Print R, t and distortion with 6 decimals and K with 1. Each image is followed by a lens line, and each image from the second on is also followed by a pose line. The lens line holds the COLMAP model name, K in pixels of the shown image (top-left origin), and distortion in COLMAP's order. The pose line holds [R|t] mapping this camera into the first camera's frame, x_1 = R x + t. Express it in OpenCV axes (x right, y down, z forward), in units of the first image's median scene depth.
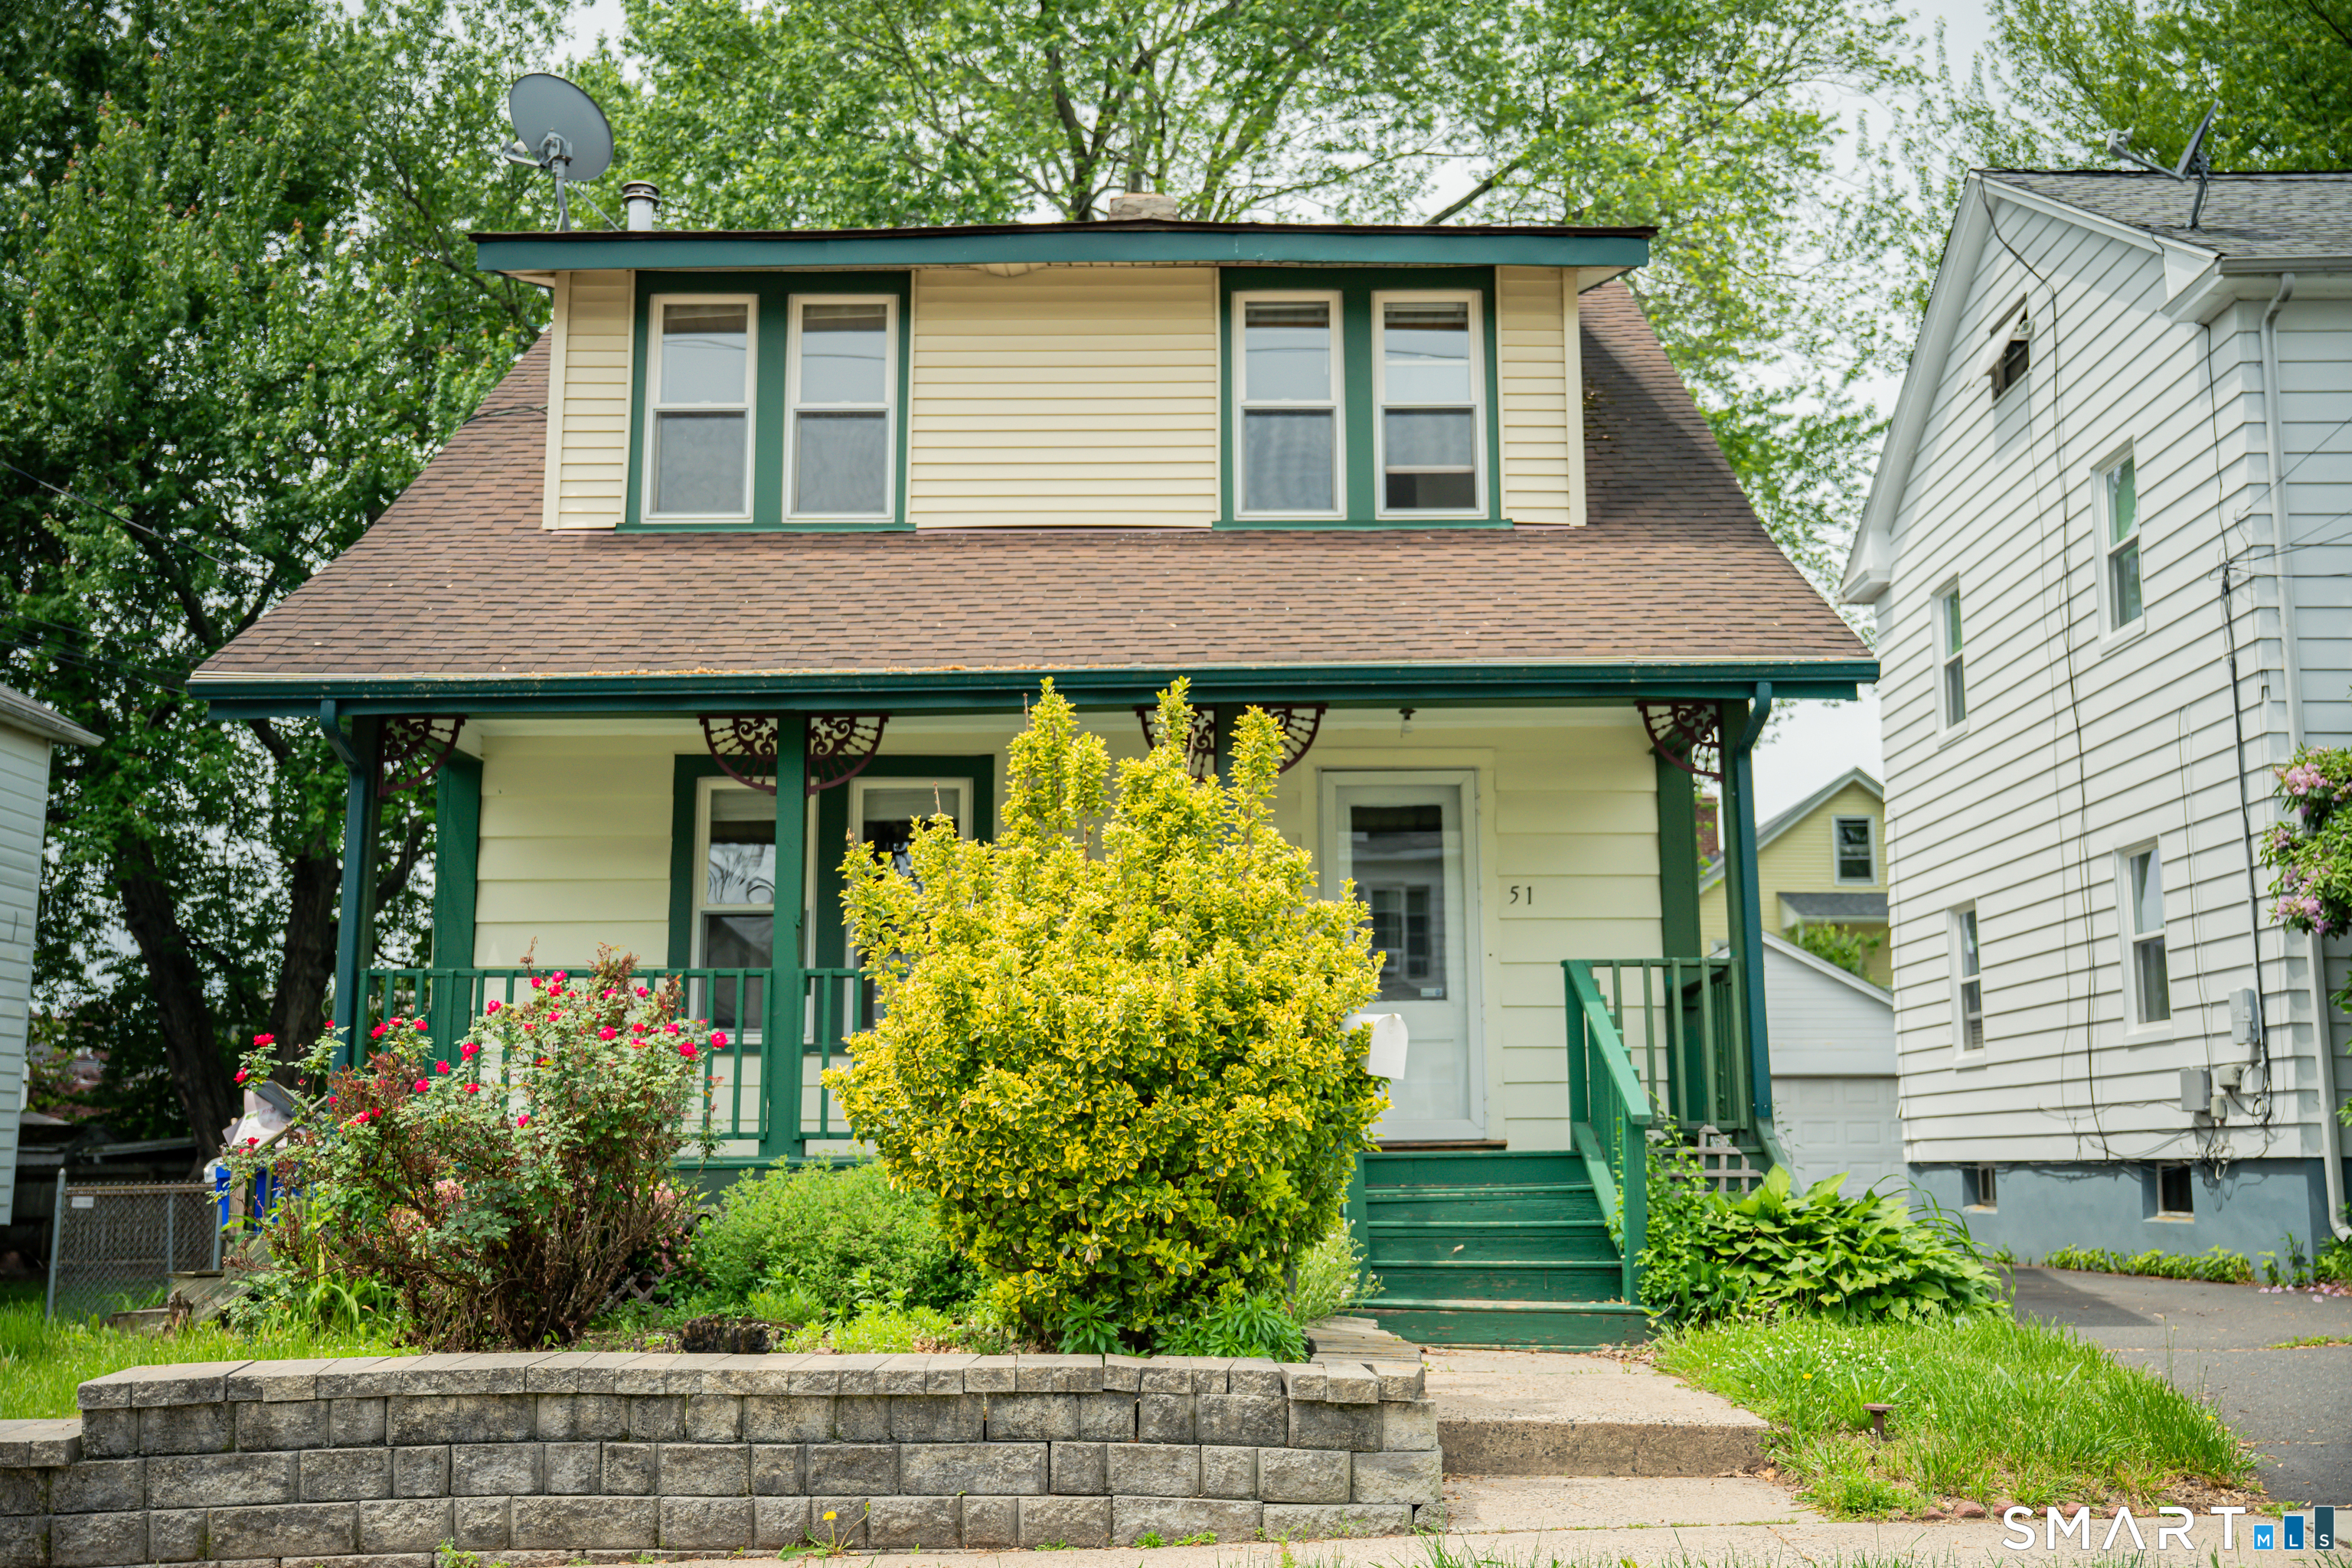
lens RADIAL K [[2356.4, 0, 1176.0], [0, 2356.4, 784.0], [0, 0, 1]] dist [-0.001873, -0.000128]
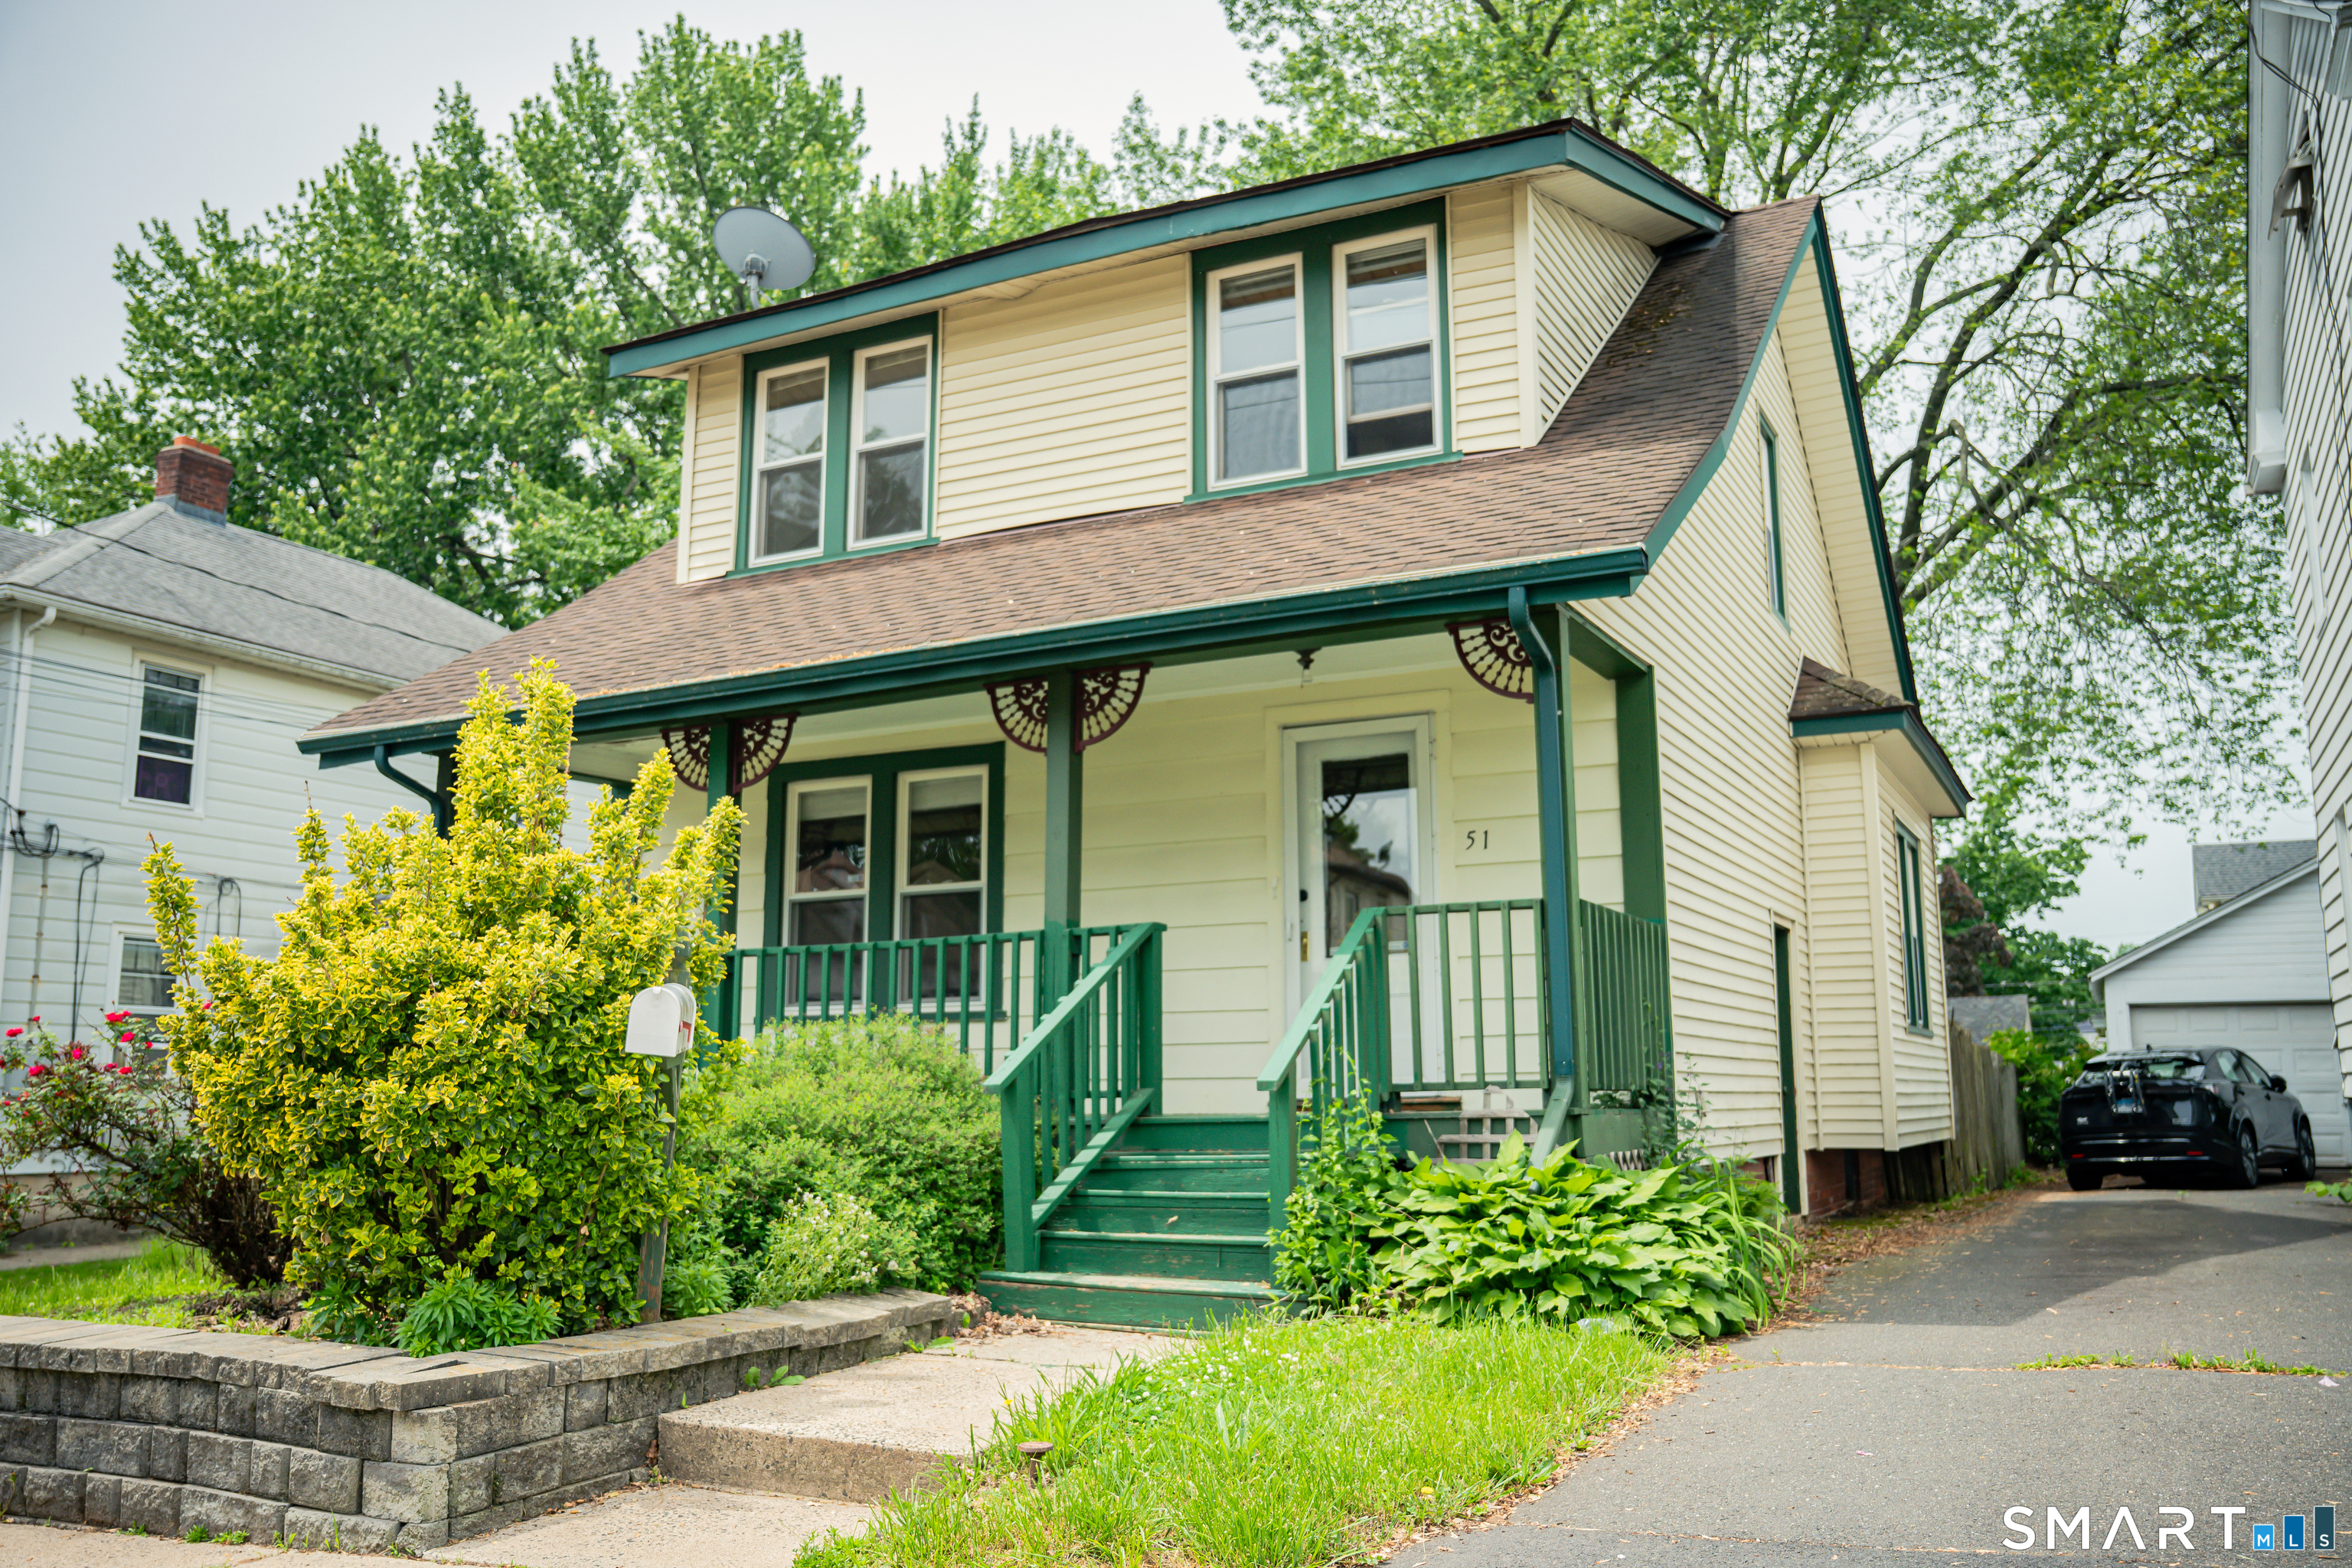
lens RADIAL K [[1929.4, 0, 1176.0], [0, 1929.4, 784.0], [0, 0, 1]] dist [-0.102698, 0.121840]
pose [[0.897450, -0.077018, -0.434340, 0.365532], [0.078168, 0.996824, -0.015246, 0.026170], [0.434134, -0.020269, 0.900620, 0.237862]]
